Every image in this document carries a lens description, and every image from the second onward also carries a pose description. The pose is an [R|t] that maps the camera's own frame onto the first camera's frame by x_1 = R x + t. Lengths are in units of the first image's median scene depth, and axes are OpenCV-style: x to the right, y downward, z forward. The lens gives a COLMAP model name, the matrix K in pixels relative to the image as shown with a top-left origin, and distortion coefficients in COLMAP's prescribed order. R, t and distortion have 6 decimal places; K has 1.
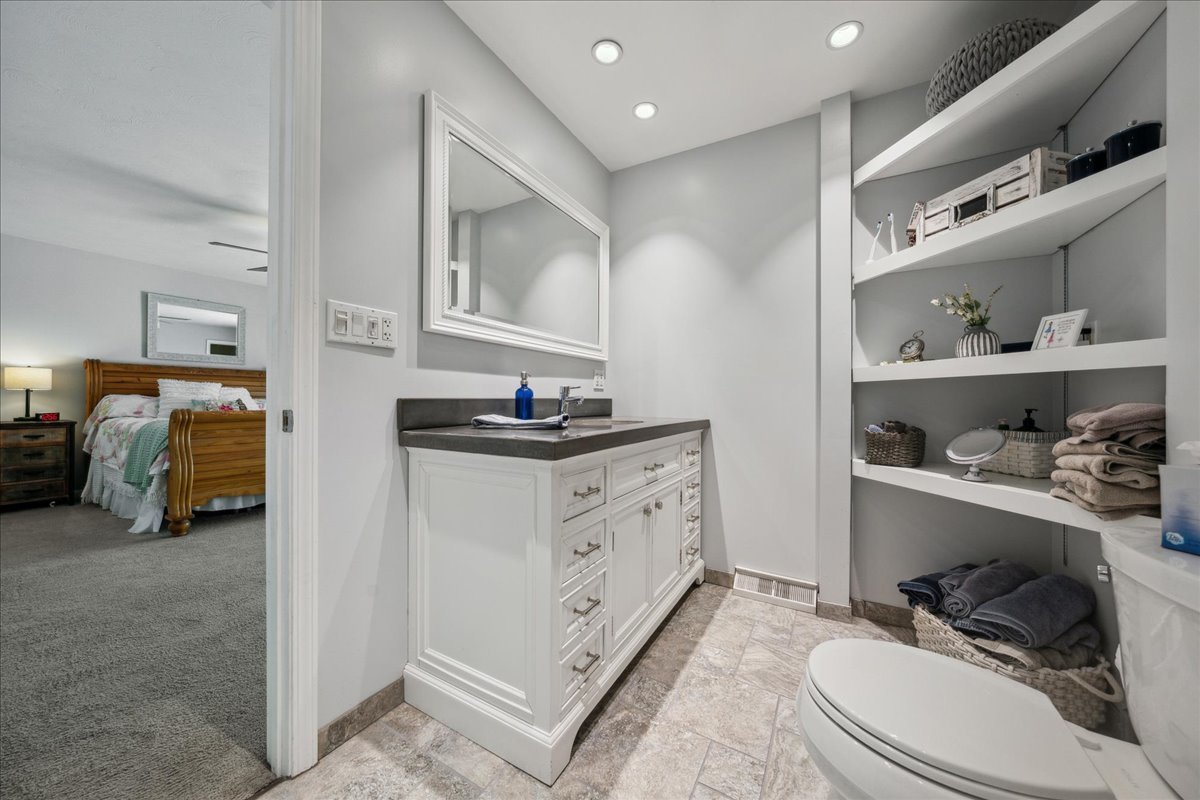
lens RADIAL K [[411.7, 0, 600.0], [0, 411.7, 400.0], [0, 0, 1]] dist [-0.000487, -0.000042]
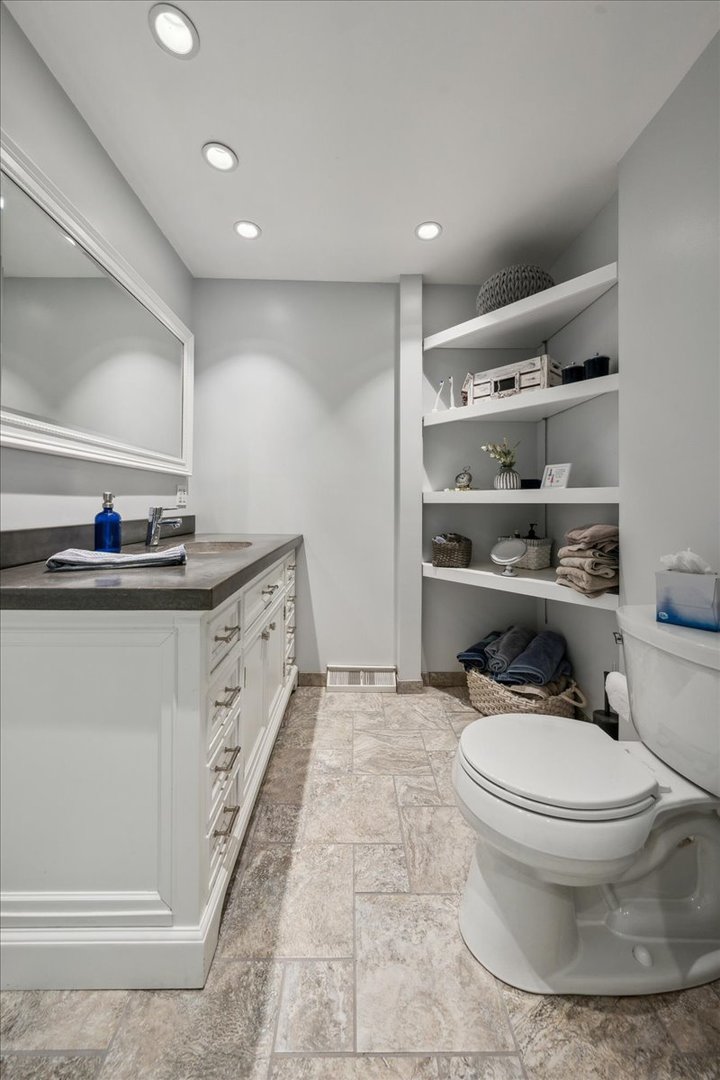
lens RADIAL K [[378.8, 0, 357.2], [0, 378.8, 501.5], [0, 0, 1]] dist [-0.000709, 0.000299]
pose [[0.862152, -0.008508, 0.506579, -0.183742], [0.011955, 0.999922, -0.003553, -0.055316], [-0.506509, 0.009120, 0.862186, 0.114491]]
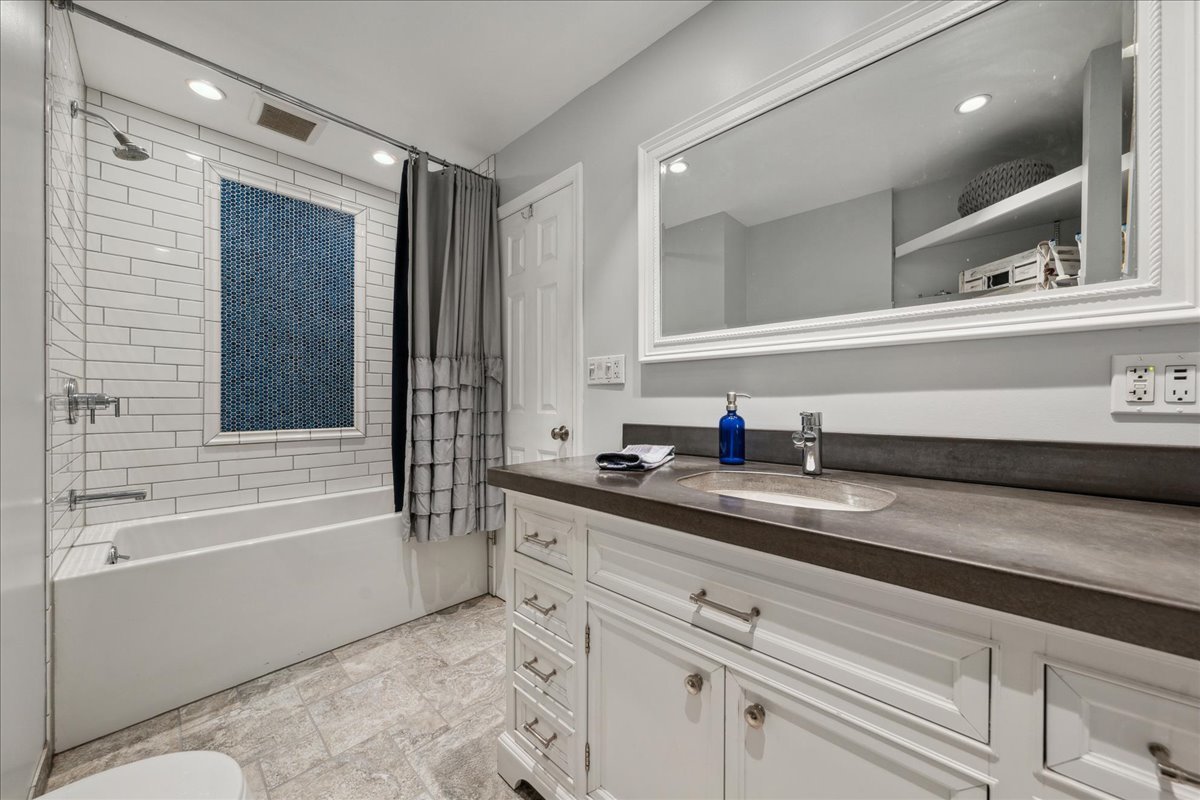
lens RADIAL K [[420.9, 0, 600.0], [0, 420.9, 400.0], [0, 0, 1]] dist [-0.000709, 0.000299]
pose [[-0.232615, -0.005914, -0.972551, 0.784023], [0.001480, 0.999978, -0.006435, -0.068797], [0.972568, -0.002936, -0.232601, 1.274118]]
